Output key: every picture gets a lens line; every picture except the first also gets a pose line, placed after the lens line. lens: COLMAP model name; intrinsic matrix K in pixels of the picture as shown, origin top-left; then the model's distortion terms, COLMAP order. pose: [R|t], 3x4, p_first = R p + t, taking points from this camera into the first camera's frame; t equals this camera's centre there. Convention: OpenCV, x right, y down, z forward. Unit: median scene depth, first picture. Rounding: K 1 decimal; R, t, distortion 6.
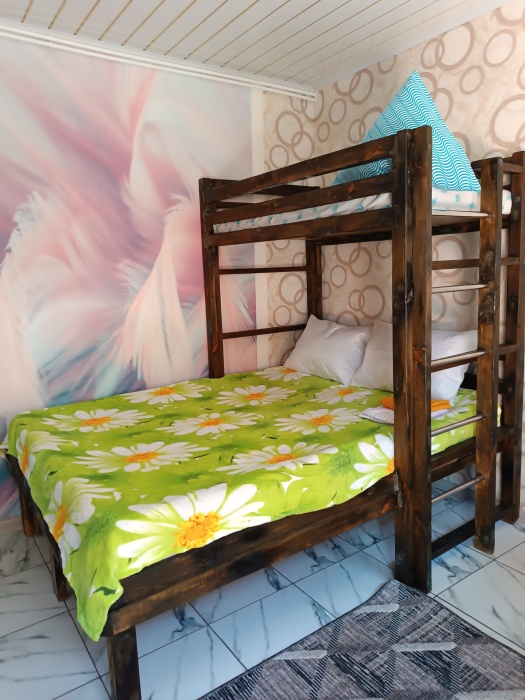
lens RADIAL K [[496.0, 0, 260.7], [0, 496.0, 348.8], [0, 0, 1]] dist [0.025605, -0.024254]
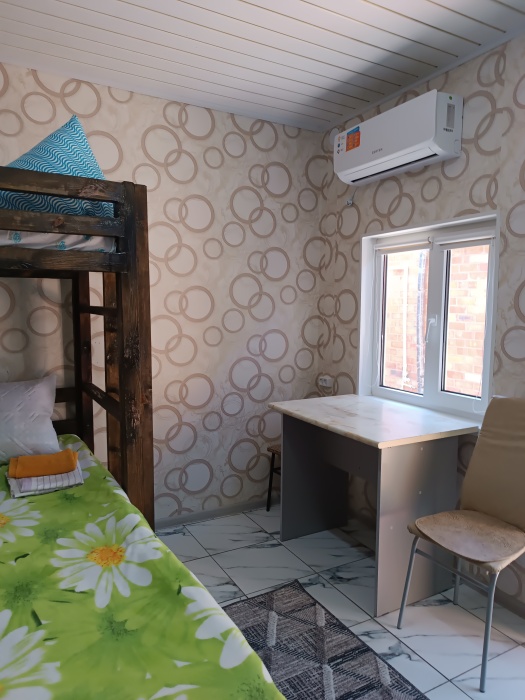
lens RADIAL K [[496.0, 0, 255.5], [0, 496.0, 349.4], [0, 0, 1]] dist [0.025605, -0.024254]
pose [[0.113317, -0.059606, 0.991769, -0.617707], [0.149447, 0.987865, 0.042296, -0.086206], [-0.982255, 0.143424, 0.120849, 0.565469]]
